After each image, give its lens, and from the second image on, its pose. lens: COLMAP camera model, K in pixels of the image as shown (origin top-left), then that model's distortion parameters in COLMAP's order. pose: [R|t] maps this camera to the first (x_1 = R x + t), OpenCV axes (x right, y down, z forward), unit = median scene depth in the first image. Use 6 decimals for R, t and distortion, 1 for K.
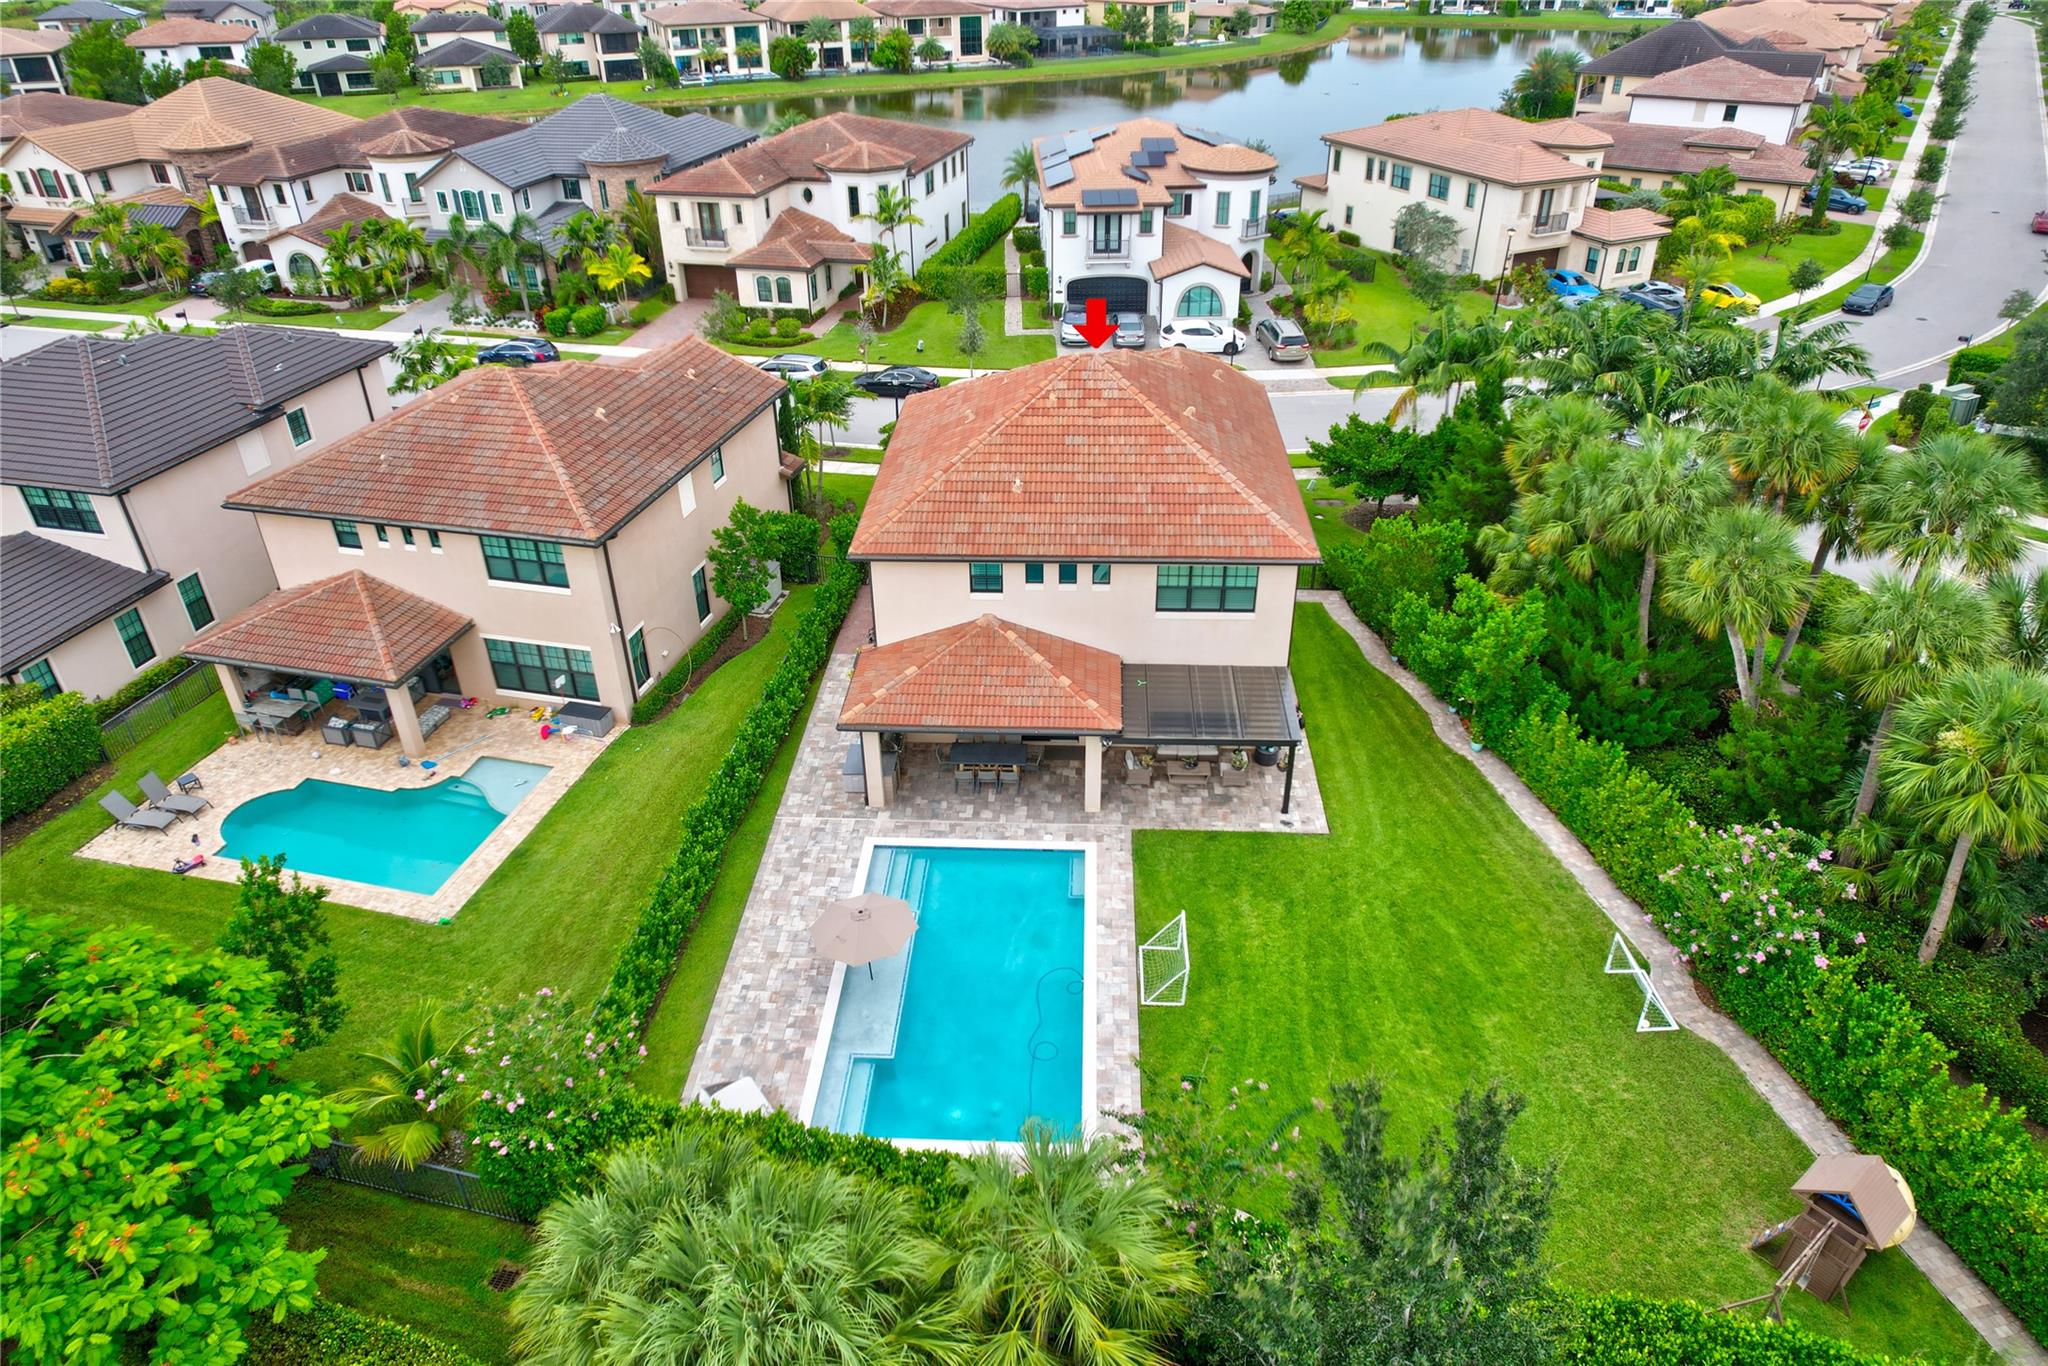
lens RADIAL K [[1311.1, 0, 1034.2], [0, 1311.1, 675.9], [0, 0, 1]] dist [-0.072599, 0.072848]
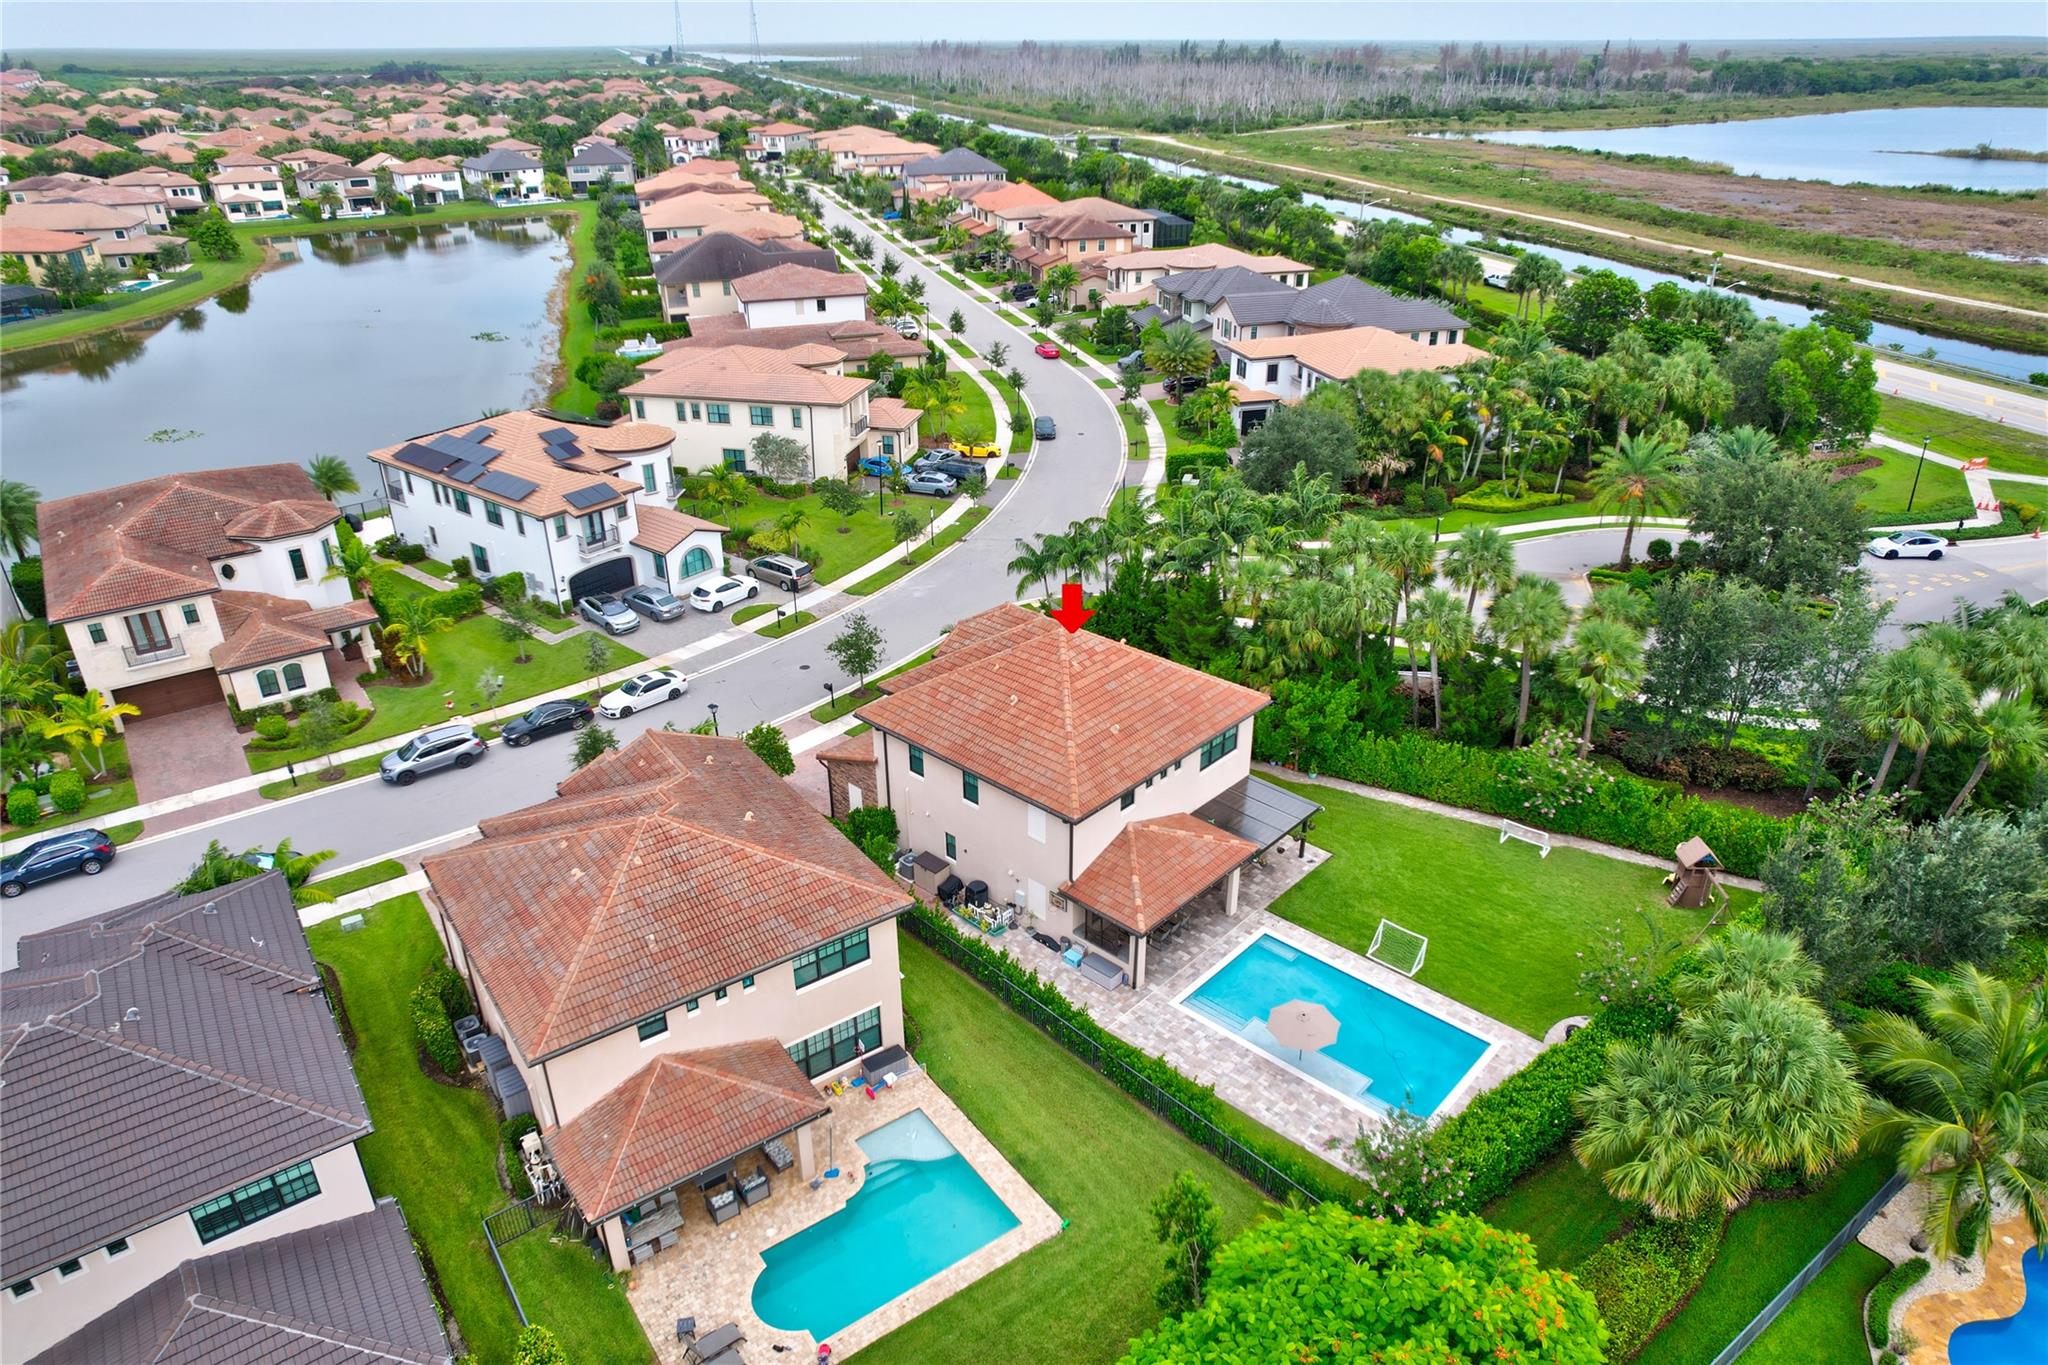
lens RADIAL K [[1311.1, 0, 1034.2], [0, 1311.1, 675.4], [0, 0, 1]] dist [-0.072599, 0.072848]
pose [[0.643911, -0.335331, 0.687700, -0.487072], [0.398621, 0.914241, 0.072557, -0.160826], [-0.653054, 0.227412, 0.722360, 0.015990]]
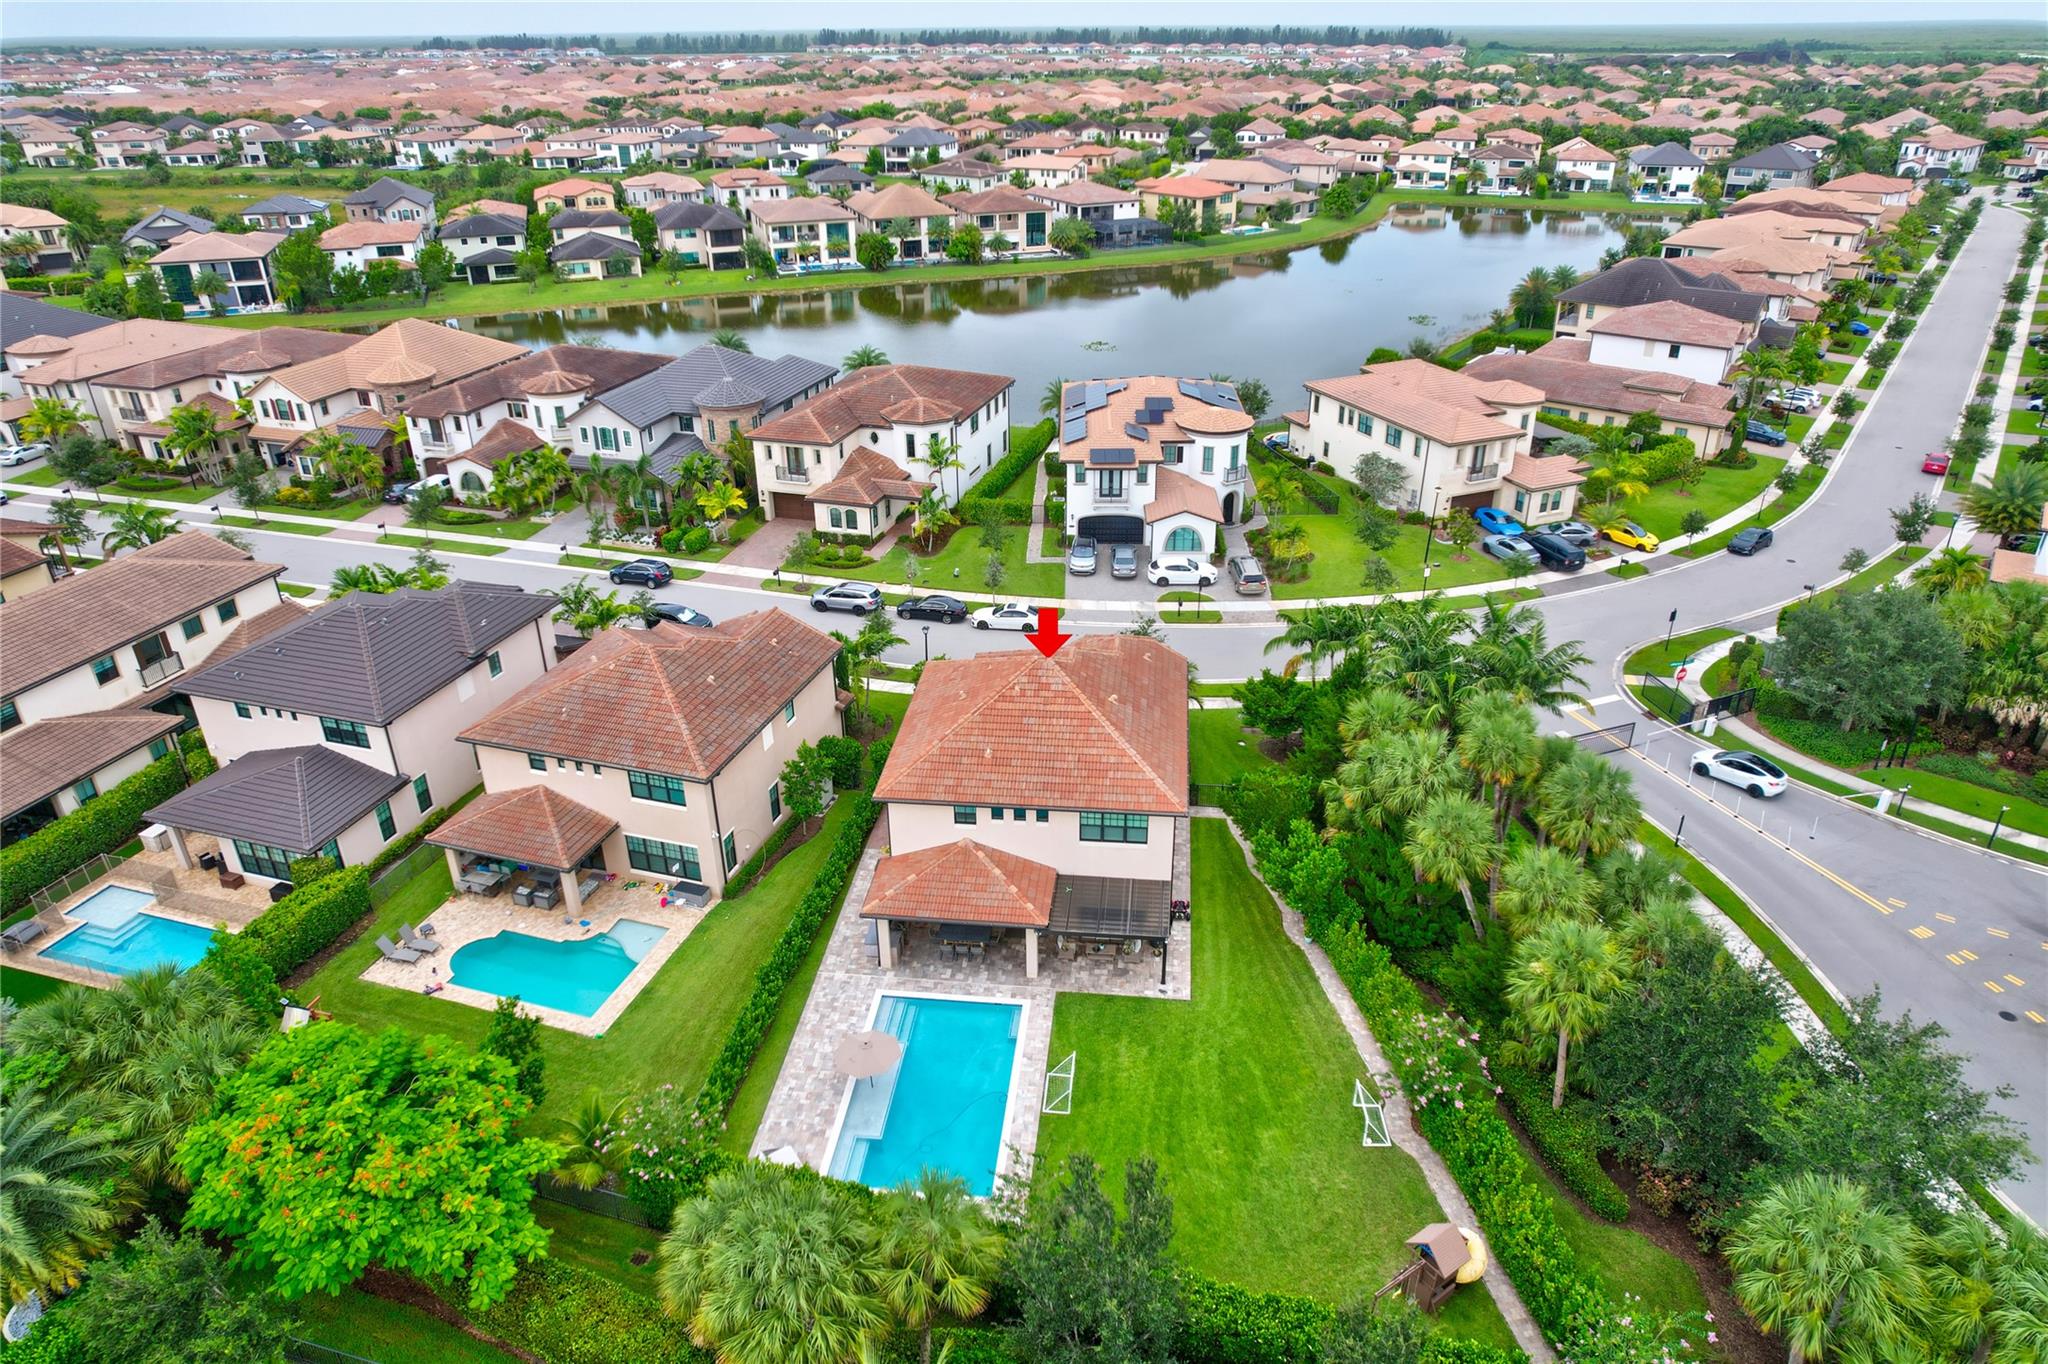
lens RADIAL K [[1311.1, 0, 1034.2], [0, 1311.1, 674.9], [0, 0, 1]] dist [-0.072599, 0.072848]
pose [[0.998089, 0.028254, -0.054948, 0.056905], [-0.032455, 0.996492, -0.077133, -0.058327], [0.052576, 0.078768, 0.995506, -0.232188]]
